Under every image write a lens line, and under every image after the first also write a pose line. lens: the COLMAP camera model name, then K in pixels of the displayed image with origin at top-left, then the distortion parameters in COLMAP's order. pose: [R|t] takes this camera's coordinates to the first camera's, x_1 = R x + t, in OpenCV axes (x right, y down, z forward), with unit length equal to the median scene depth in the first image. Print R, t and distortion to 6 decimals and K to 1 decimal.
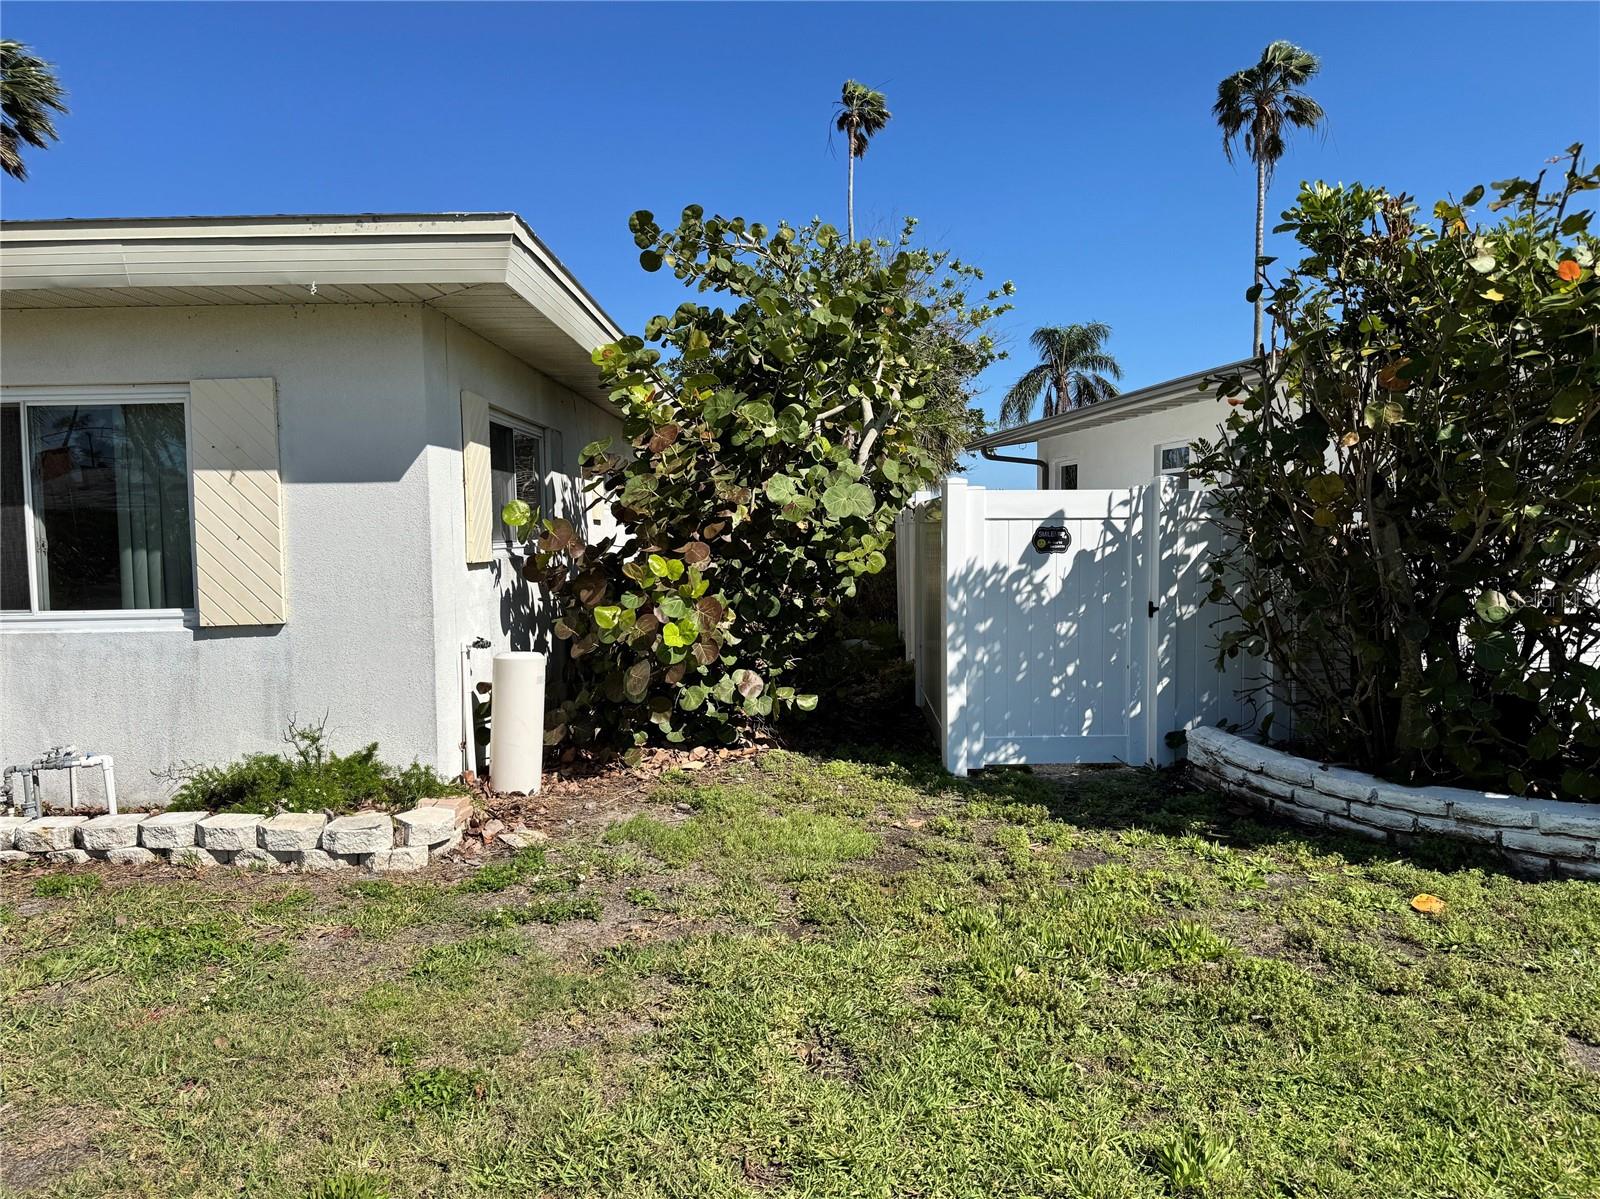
lens RADIAL K [[1117.7, 0, 797.3], [0, 1117.7, 589.3], [0, 0, 1]] dist [0.006501, 0.001535]
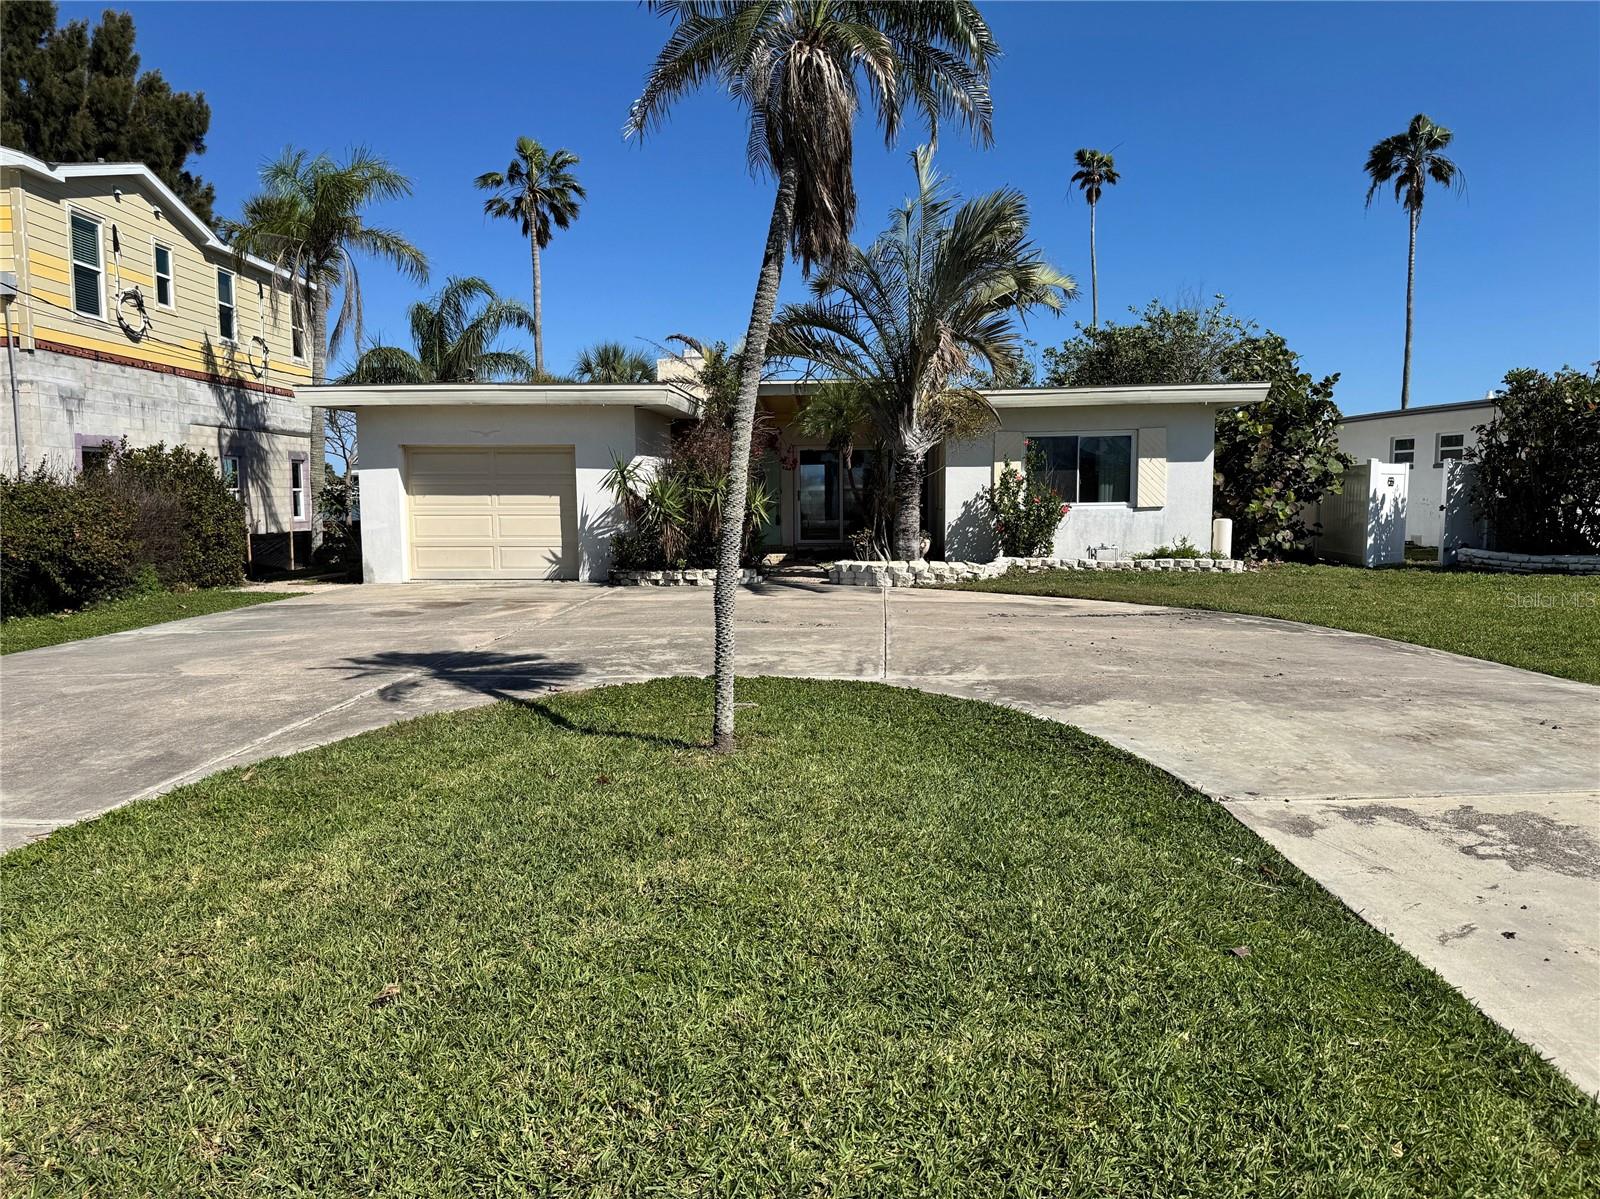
lens RADIAL K [[1117.7, 0, 800.4], [0, 1117.7, 608.6], [0, 0, 1]] dist [0.006501, 0.001535]
pose [[0.998074, 0.013500, -0.060540, -1.264917], [-0.011562, 0.999413, 0.032249, 0.223397], [0.060940, -0.031487, 0.997645, -2.154764]]
